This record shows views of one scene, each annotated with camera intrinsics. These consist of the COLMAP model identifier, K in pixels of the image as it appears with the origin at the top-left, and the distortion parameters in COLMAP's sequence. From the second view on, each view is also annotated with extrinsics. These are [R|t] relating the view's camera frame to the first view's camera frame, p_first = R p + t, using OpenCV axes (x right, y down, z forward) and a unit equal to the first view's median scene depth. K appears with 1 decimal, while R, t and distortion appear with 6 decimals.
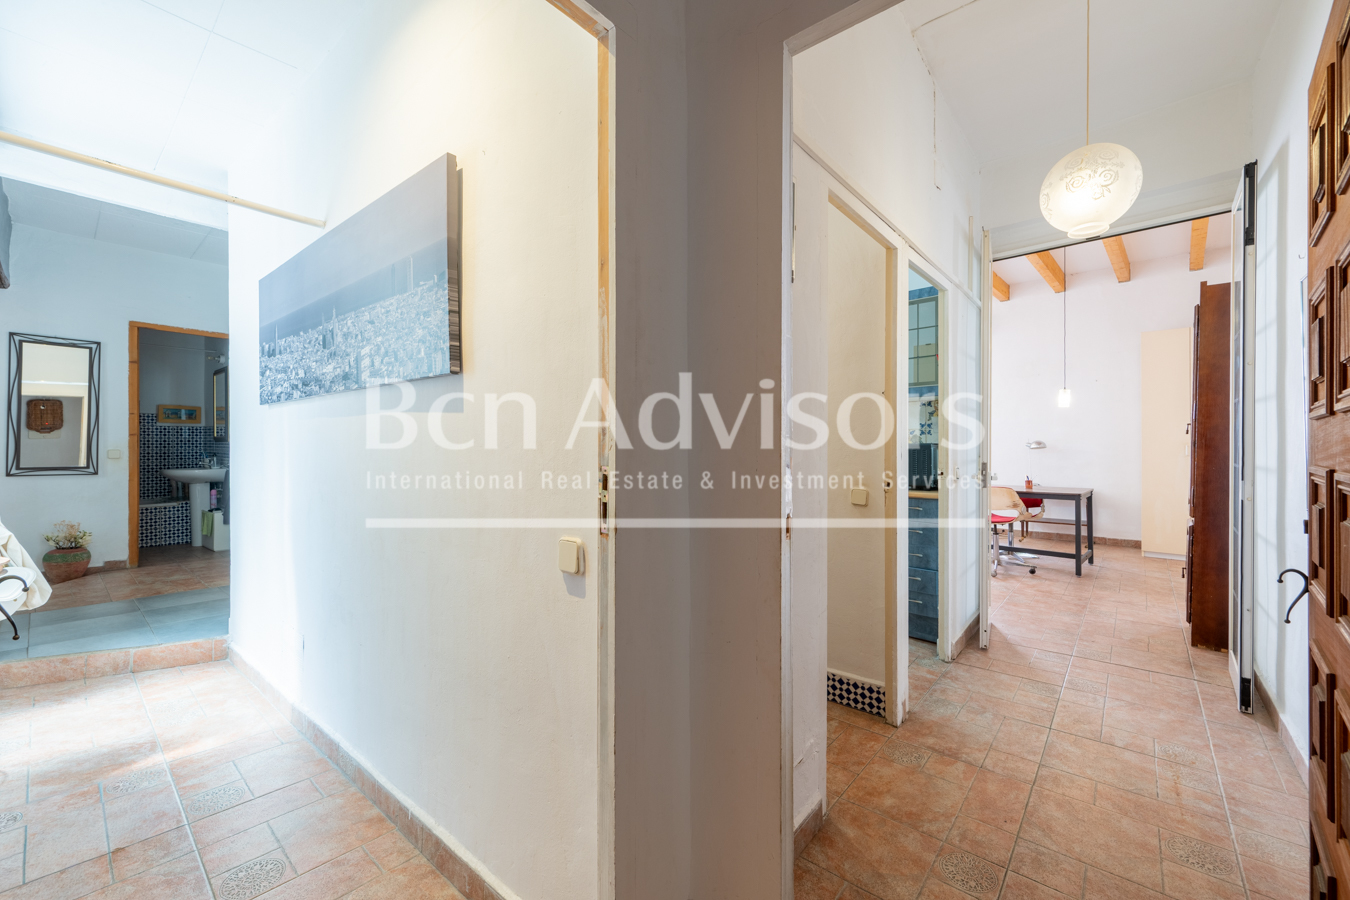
lens RADIAL K [[530.4, 0, 675.2], [0, 530.4, 445.4], [0, 0, 1]] dist [0.001812, 0.000422]
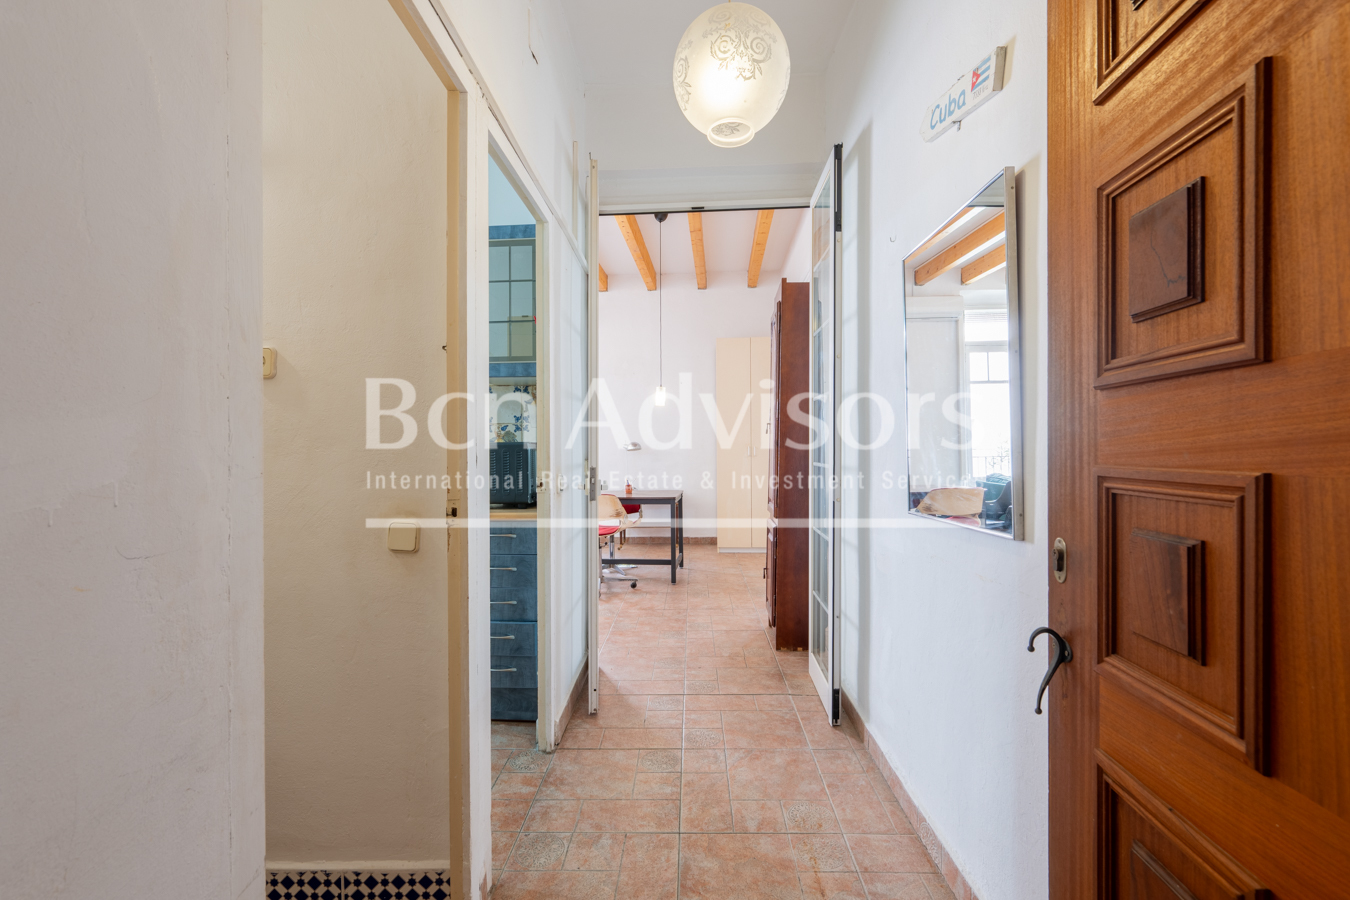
lens RADIAL K [[591.0, 0, 675.0], [0, 591.0, 450.0], [0, 0, 1]] dist [0.001333, -0.000210]
pose [[0.773264, -0.004843, 0.634065, 0.151143], [0.003877, 0.999988, 0.002910, 0.006291], [-0.634072, 0.000209, 0.773274, 0.298786]]
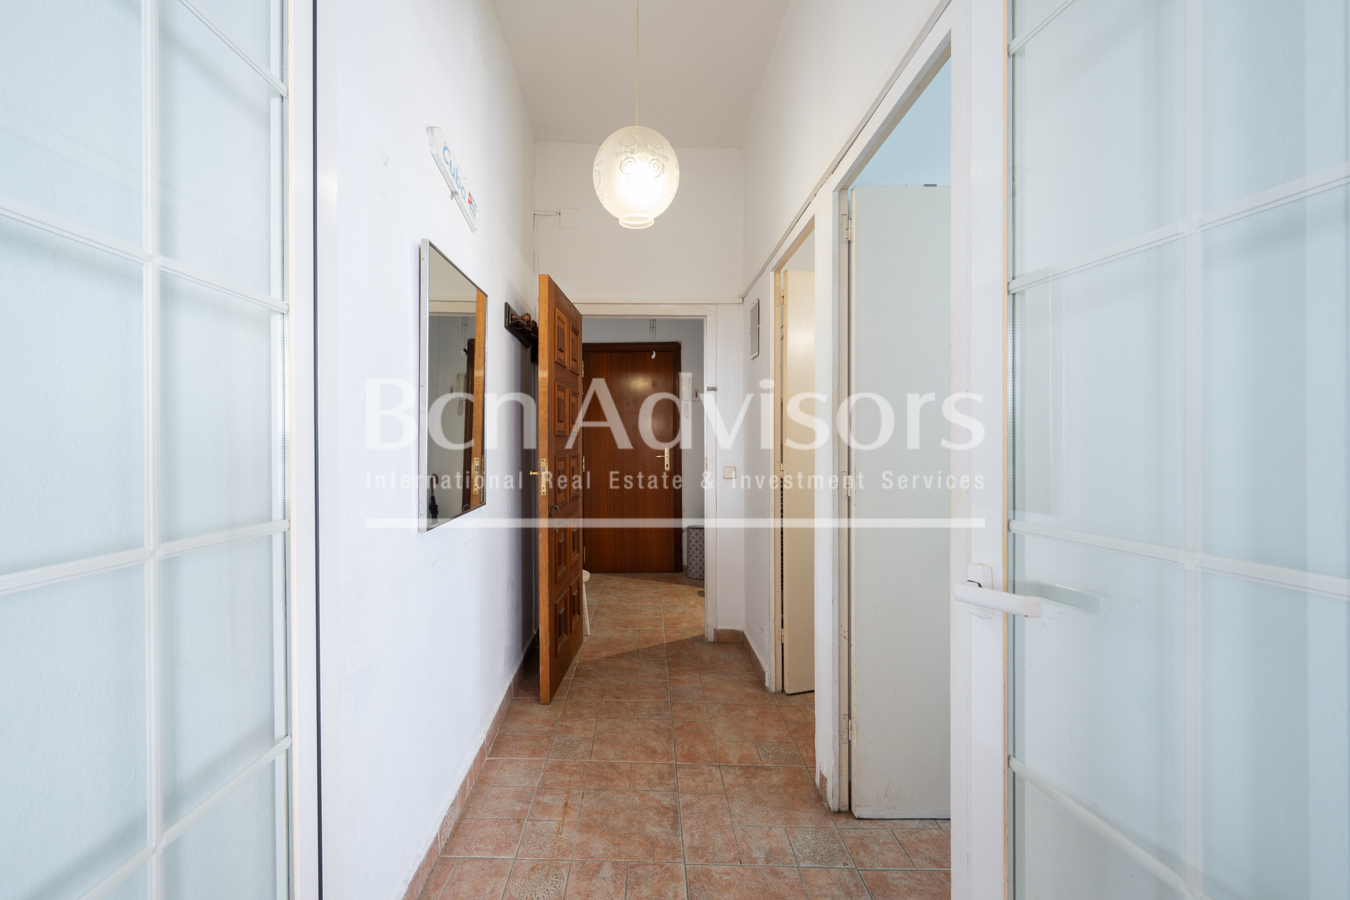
lens RADIAL K [[531.8, 0, 671.2], [0, 531.8, 449.9], [0, 0, 1]] dist [-0.000570, 0.000057]
pose [[-0.725067, 0.012374, -0.688567, 0.931339], [0.004156, 0.999899, 0.013592, -0.008106], [0.688666, 0.006994, -0.725045, 1.165210]]
